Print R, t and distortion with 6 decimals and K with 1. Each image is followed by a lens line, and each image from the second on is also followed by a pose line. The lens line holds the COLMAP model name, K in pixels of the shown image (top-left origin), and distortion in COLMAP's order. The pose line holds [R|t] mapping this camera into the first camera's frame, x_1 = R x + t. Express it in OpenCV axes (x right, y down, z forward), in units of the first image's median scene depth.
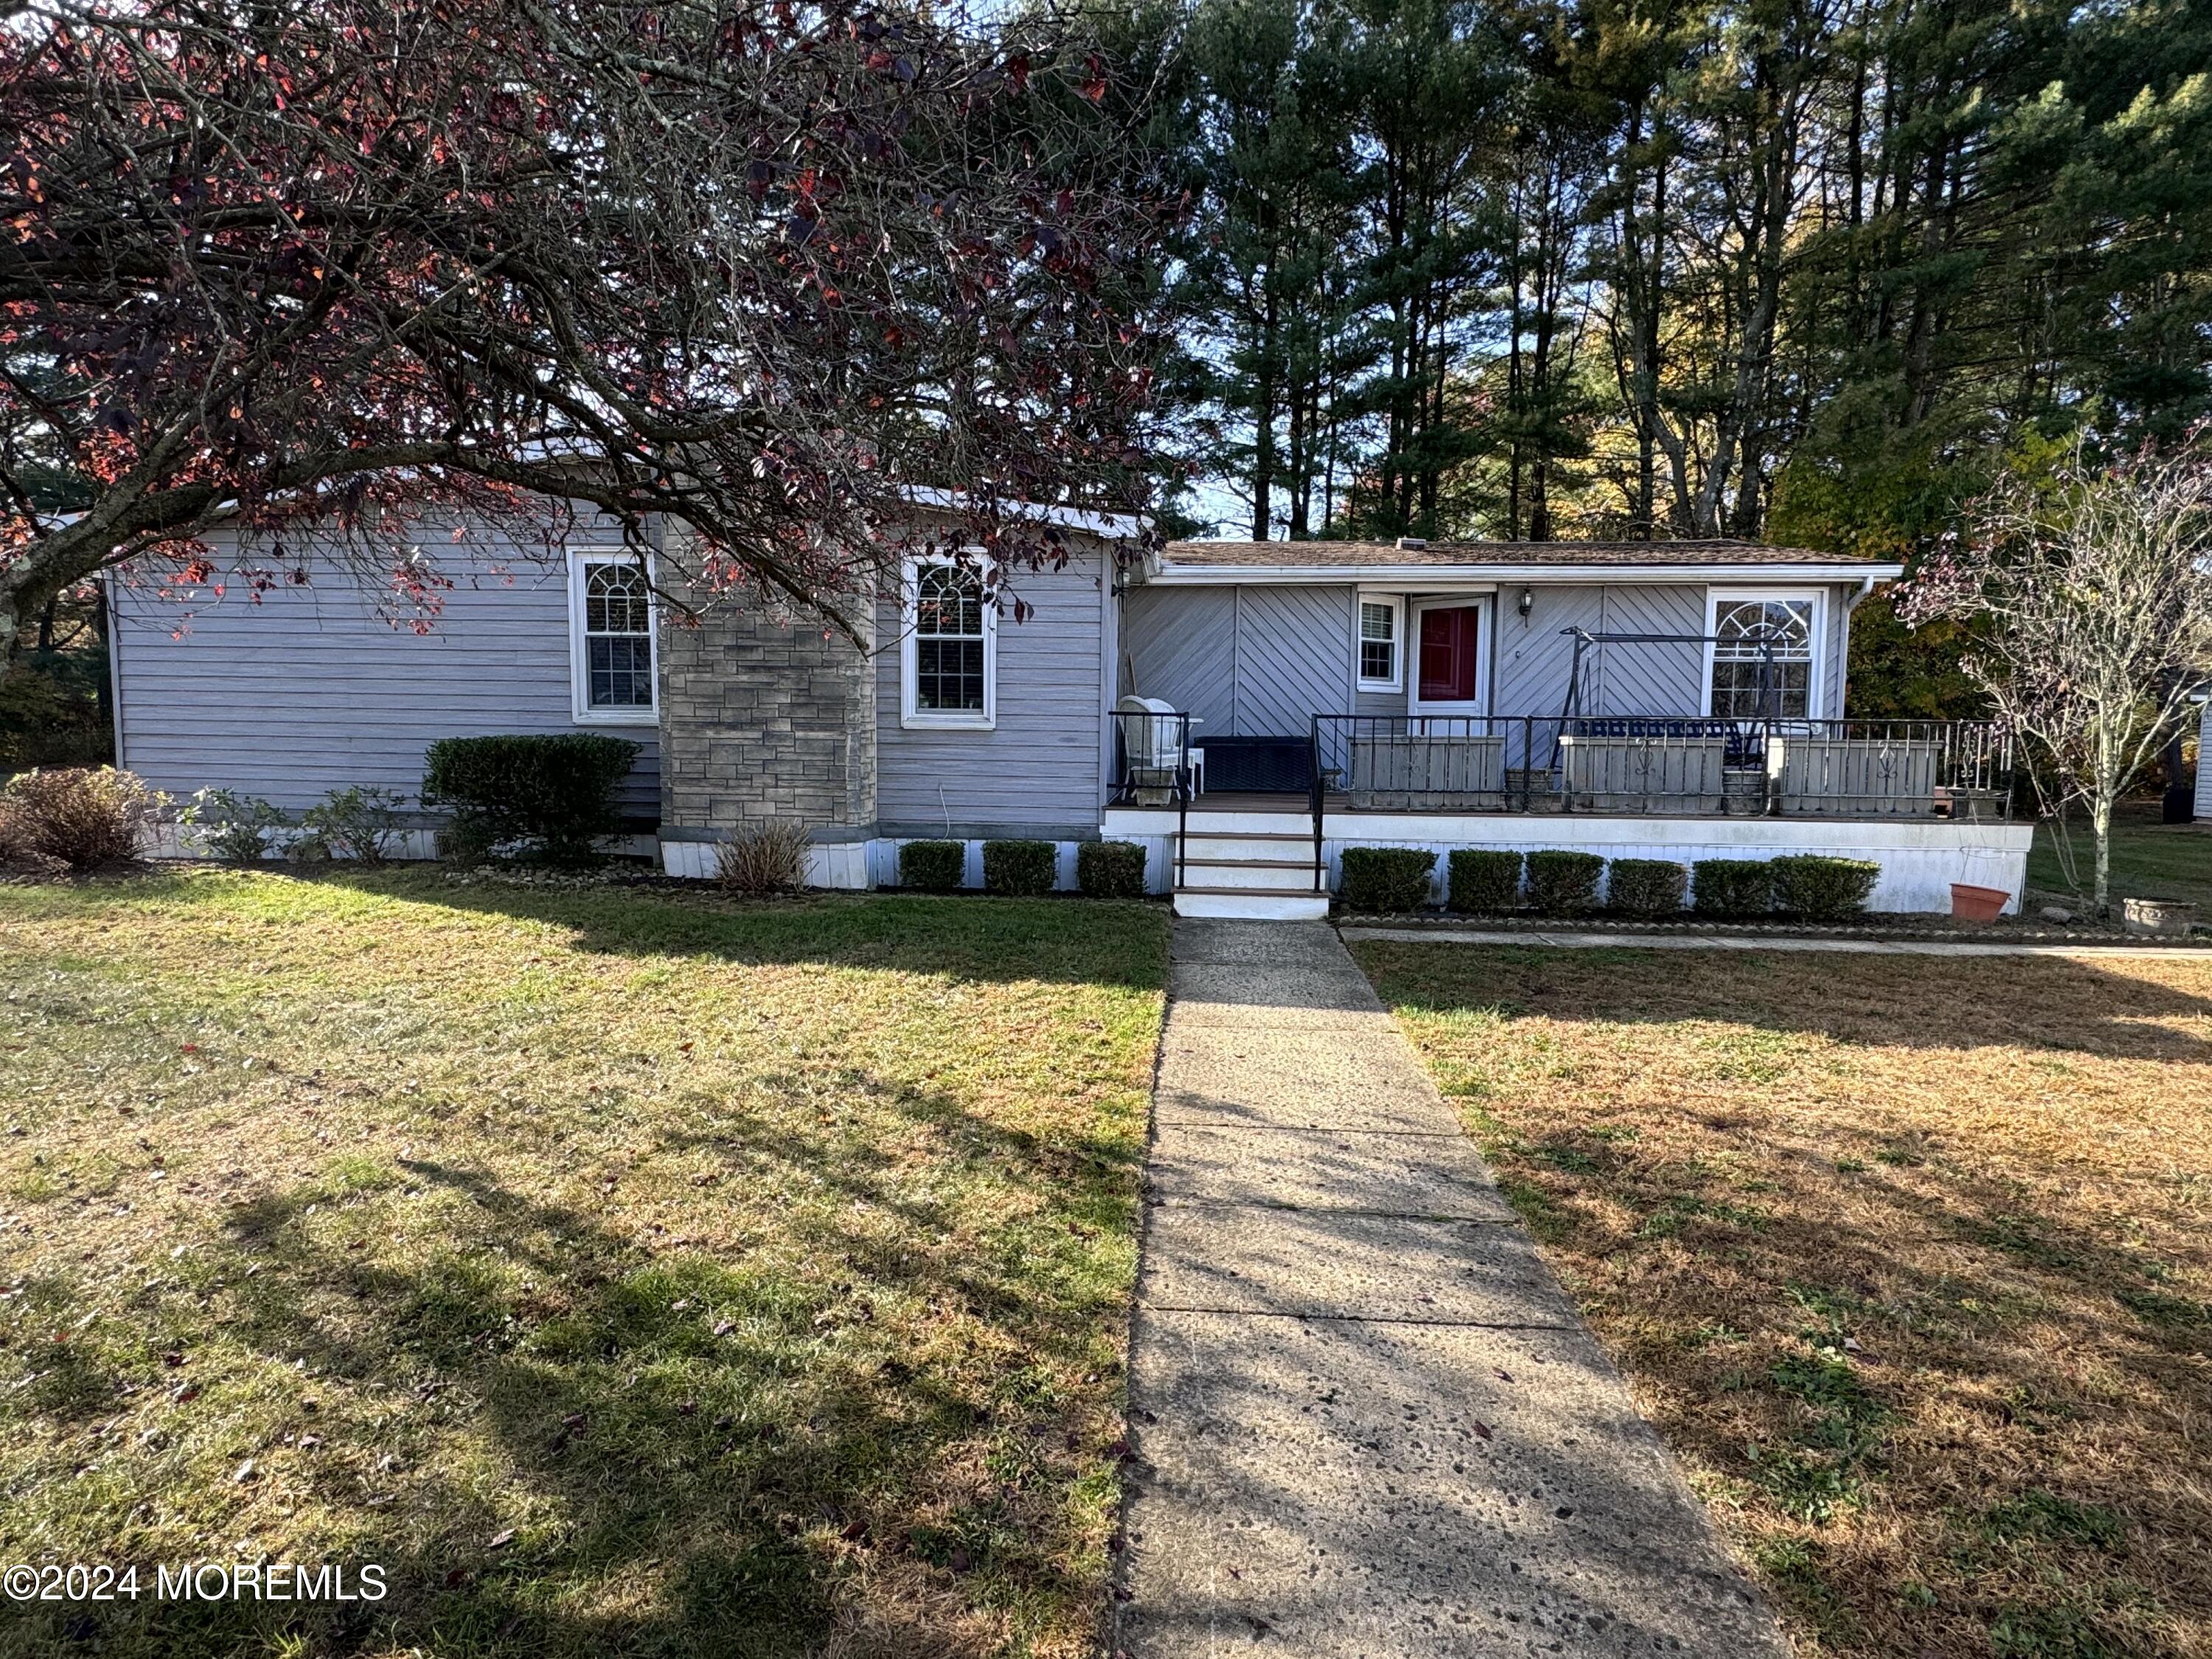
lens RADIAL K [[1249.9, 0, 1110.7], [0, 1249.9, 828.0], [0, 0, 1]] dist [-0.002145, -0.000550]
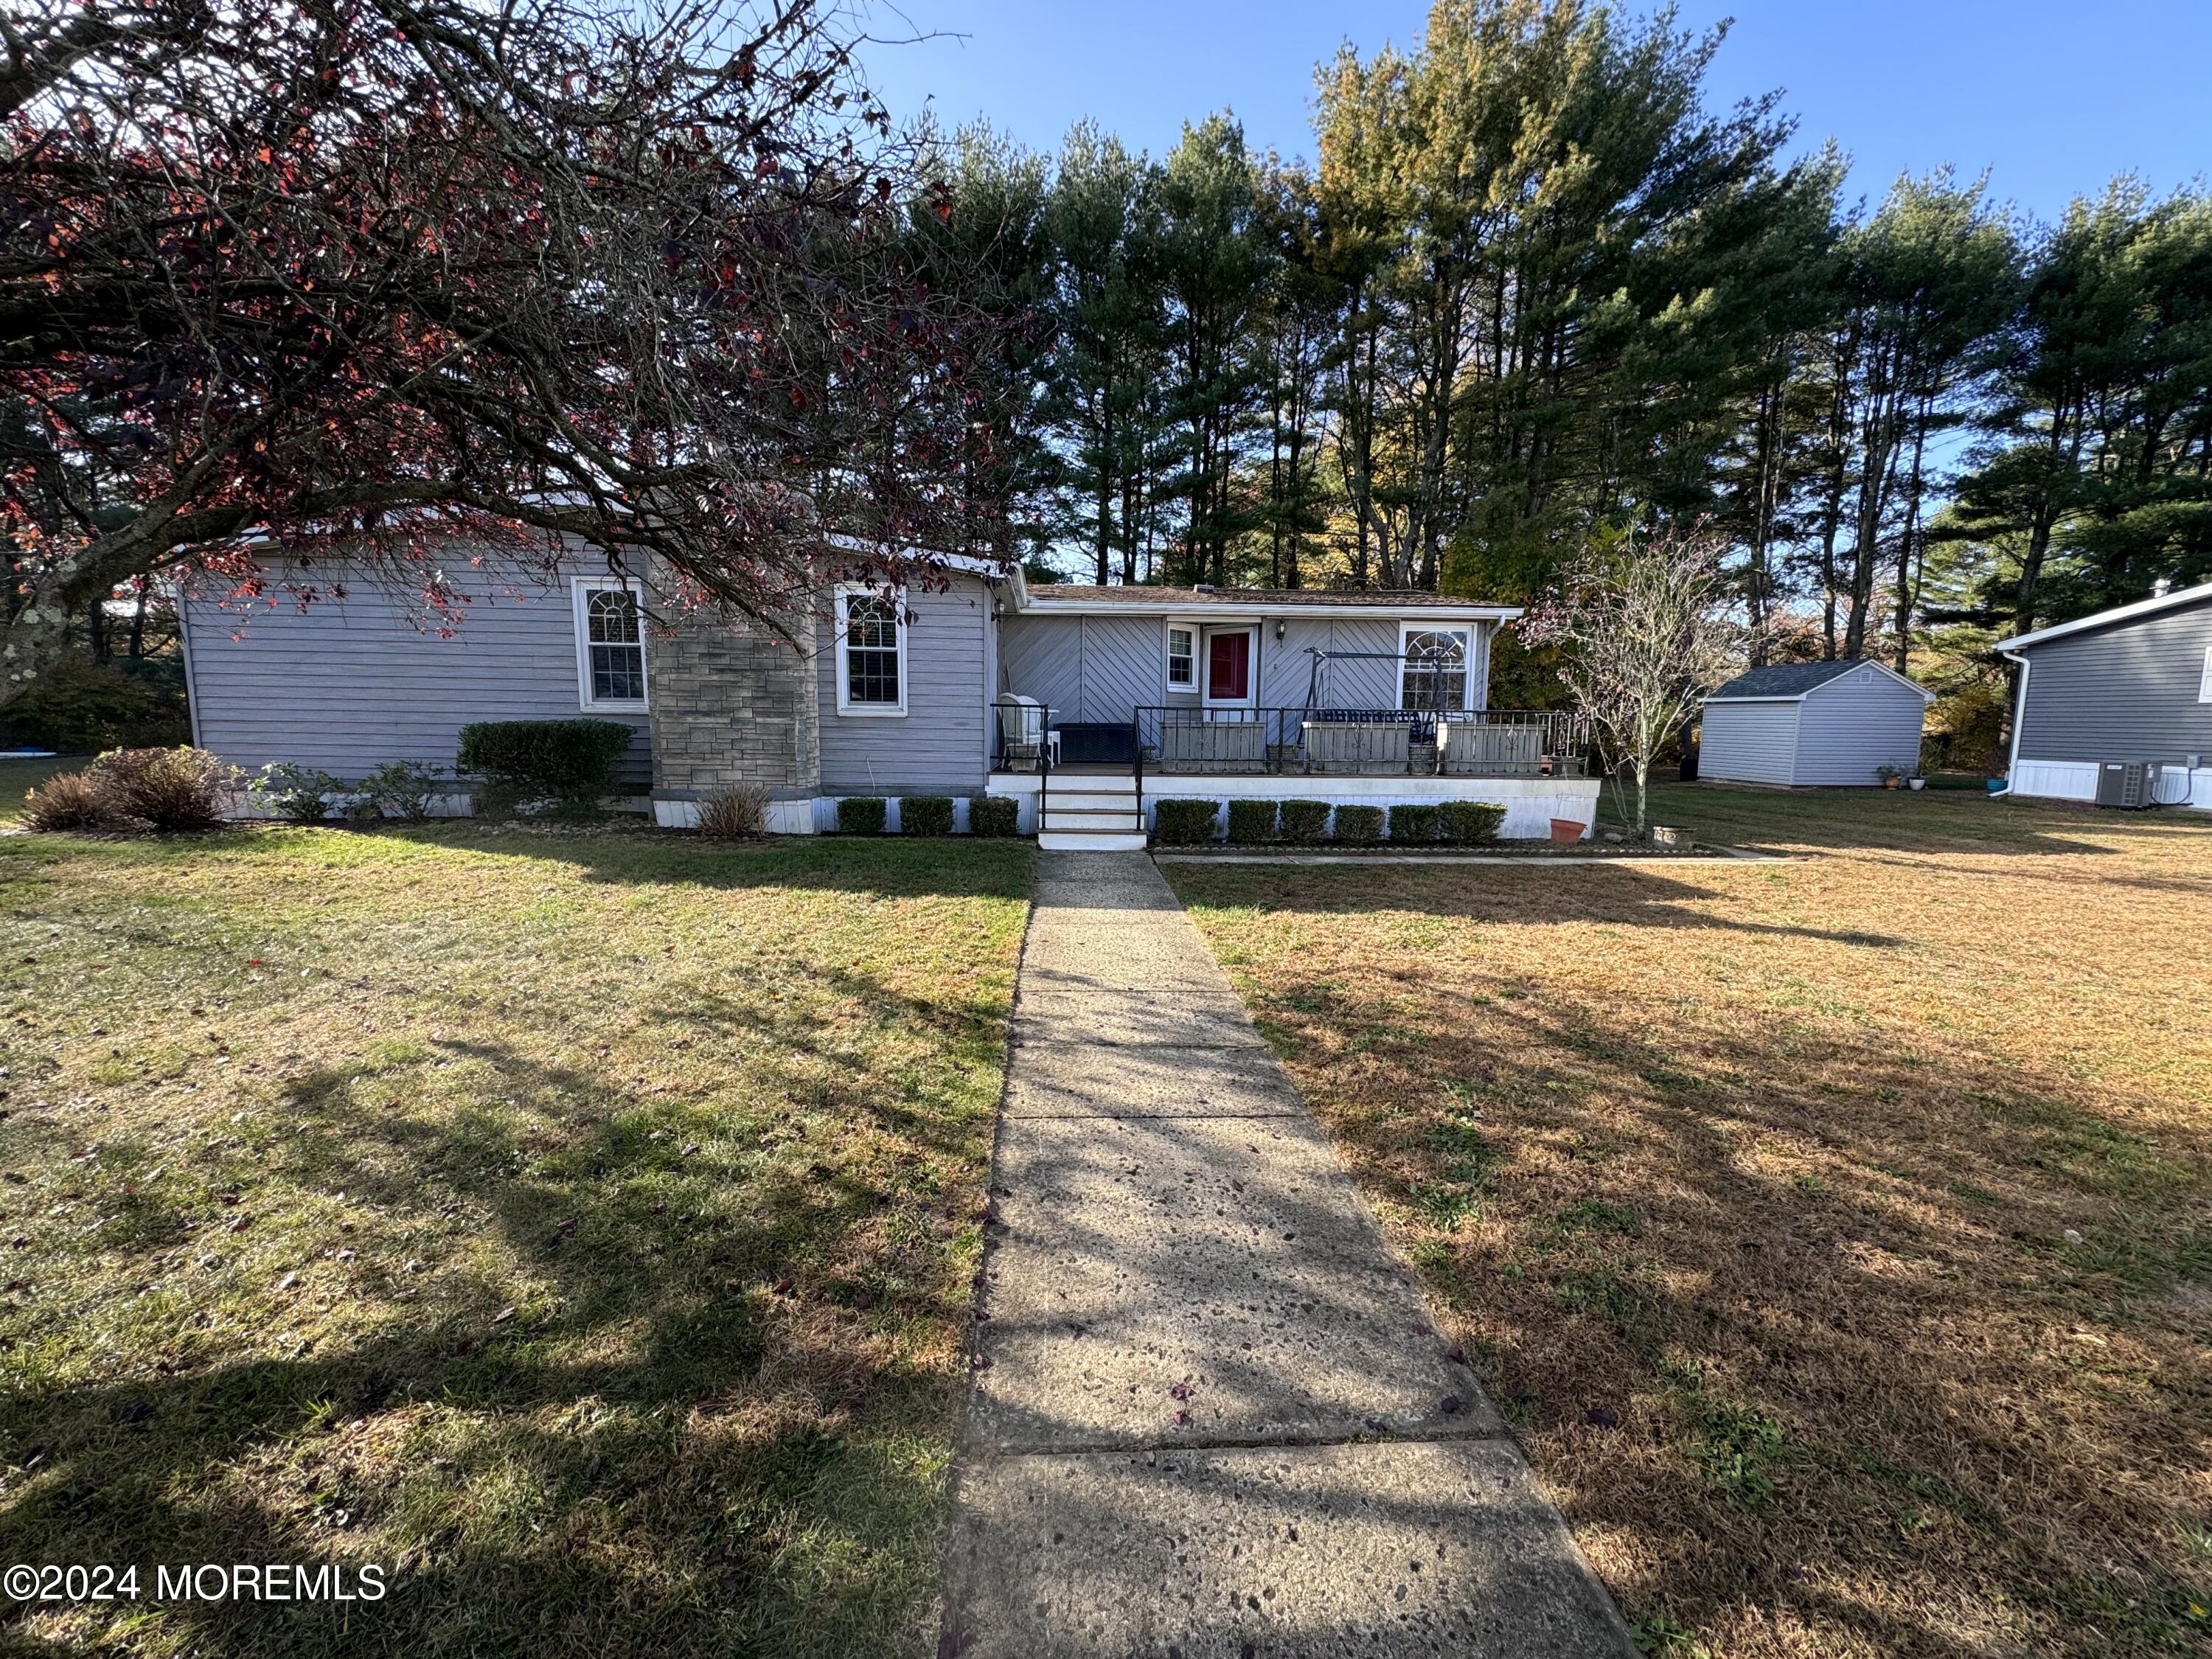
lens RADIAL K [[880.1, 0, 1112.7], [0, 880.1, 826.3], [0, 0, 1]] dist [-0.002579, 0.000212]
pose [[0.991788, -0.014544, 0.127065, 0.008487], [0.009511, 0.999149, 0.040126, 0.006372], [-0.127540, -0.038588, 0.991082, 0.006014]]
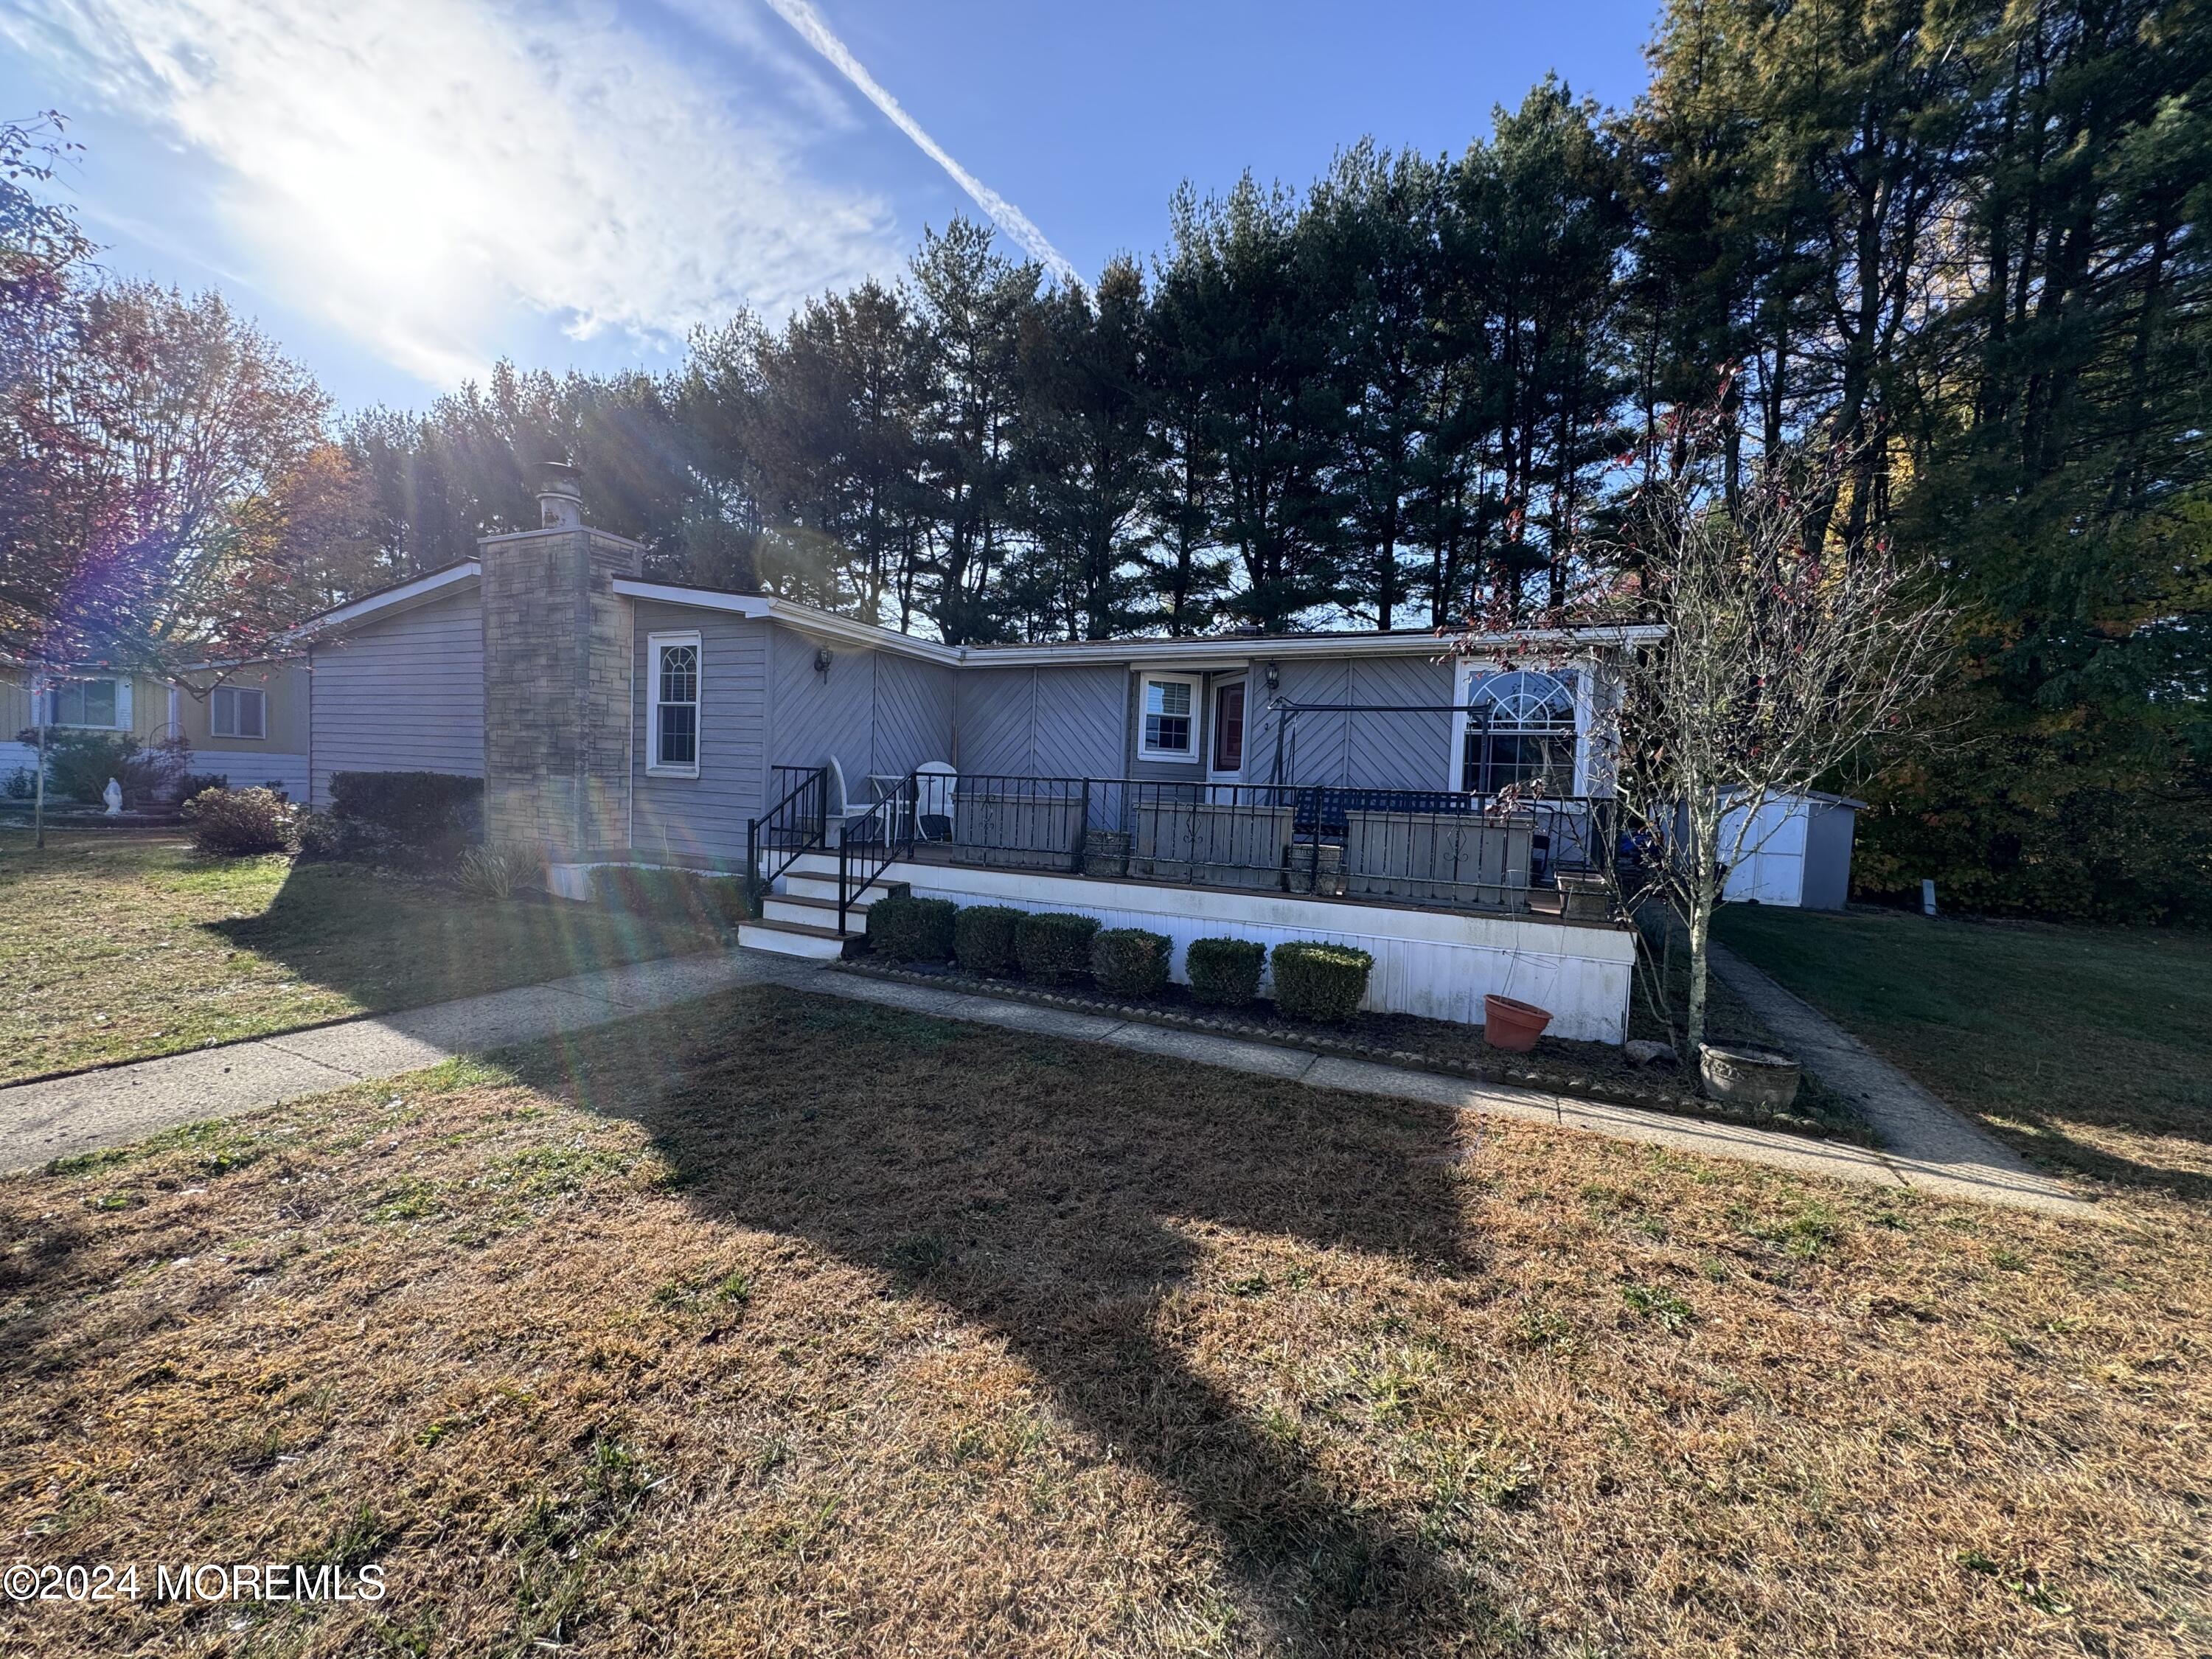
lens RADIAL K [[880.1, 0, 1109.0], [0, 880.1, 833.8], [0, 0, 1]] dist [-0.002579, 0.000212]
pose [[0.930642, 0.047685, -0.362811, 0.733032], [-0.063529, 0.997471, -0.031858, -0.028638], [0.360375, 0.052698, 0.931318, 0.431227]]
